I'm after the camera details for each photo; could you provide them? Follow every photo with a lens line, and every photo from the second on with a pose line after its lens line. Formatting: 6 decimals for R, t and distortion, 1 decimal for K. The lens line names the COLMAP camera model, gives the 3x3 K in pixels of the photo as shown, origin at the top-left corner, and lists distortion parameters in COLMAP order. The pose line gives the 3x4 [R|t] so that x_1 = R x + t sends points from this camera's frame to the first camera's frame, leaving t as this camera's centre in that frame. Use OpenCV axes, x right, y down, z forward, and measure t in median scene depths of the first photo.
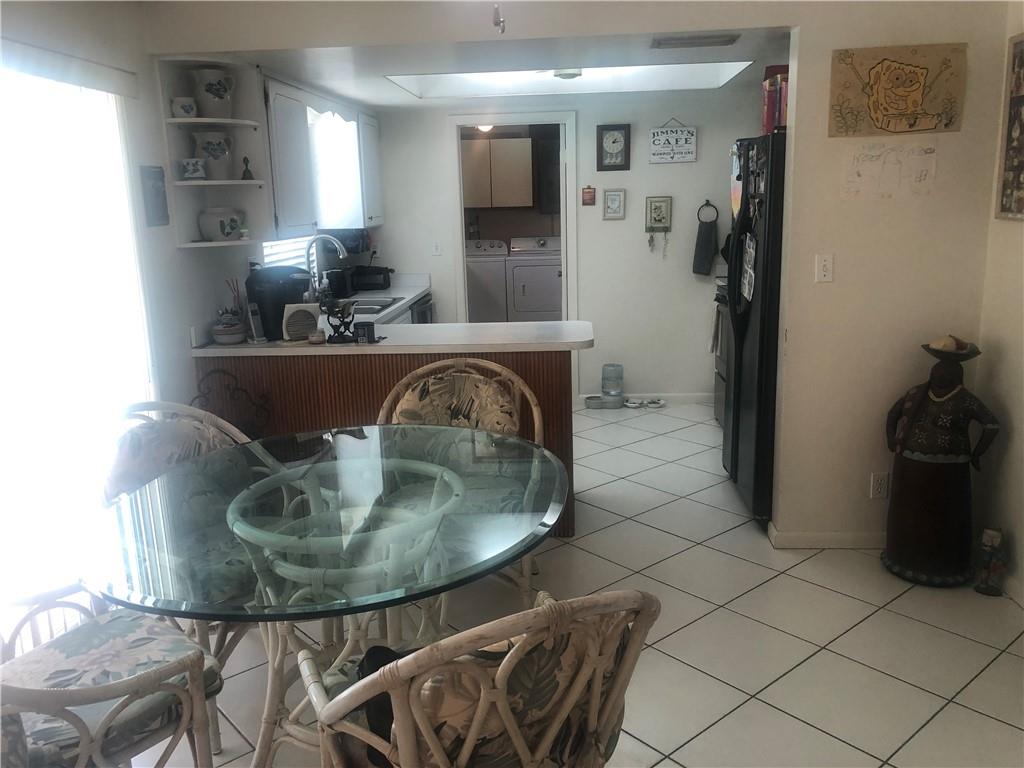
lens RADIAL K [[834.8, 0, 512.0], [0, 834.8, 384.0], [0, 0, 1]] dist [0.009670, -0.004858]
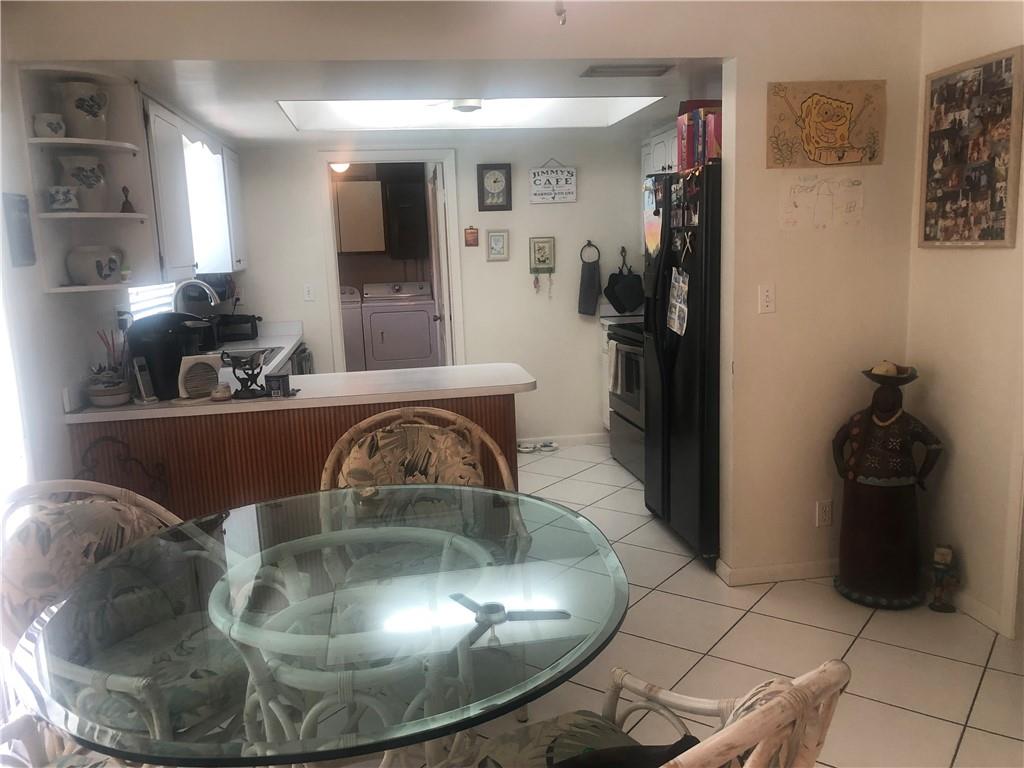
lens RADIAL K [[833.4, 0, 513.4], [0, 833.4, 393.6], [0, 0, 1]] dist [0.022972, -0.014574]
pose [[0.973302, -0.047806, 0.224496, -0.140962], [0.058409, 0.997458, -0.040825, -0.002539], [-0.221974, 0.052847, 0.973619, 0.095249]]
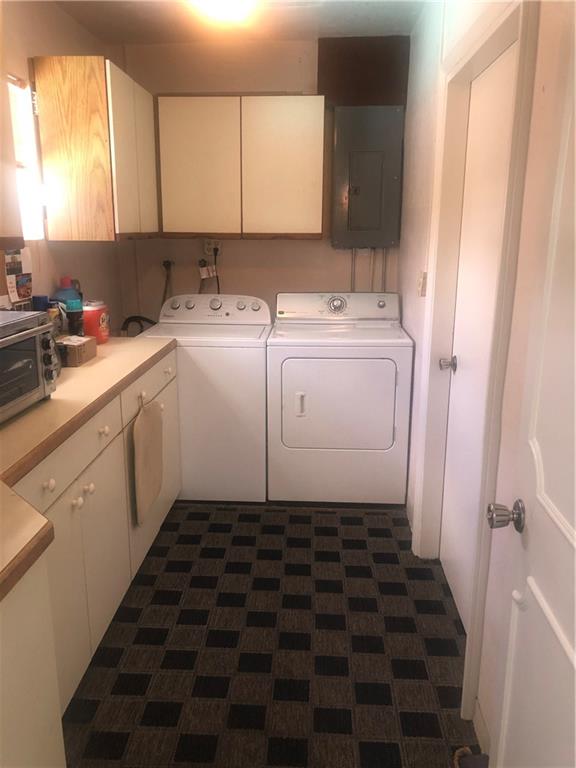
lens RADIAL K [[626.1, 0, 288.0], [0, 626.1, 384.0], [0, 0, 1]] dist [0.009670, -0.004858]
pose [[0.998988, 0.027859, 0.035311, -0.017969], [-0.028519, 0.999425, 0.018338, -0.318991], [-0.034780, -0.019327, 0.999208, 1.544310]]
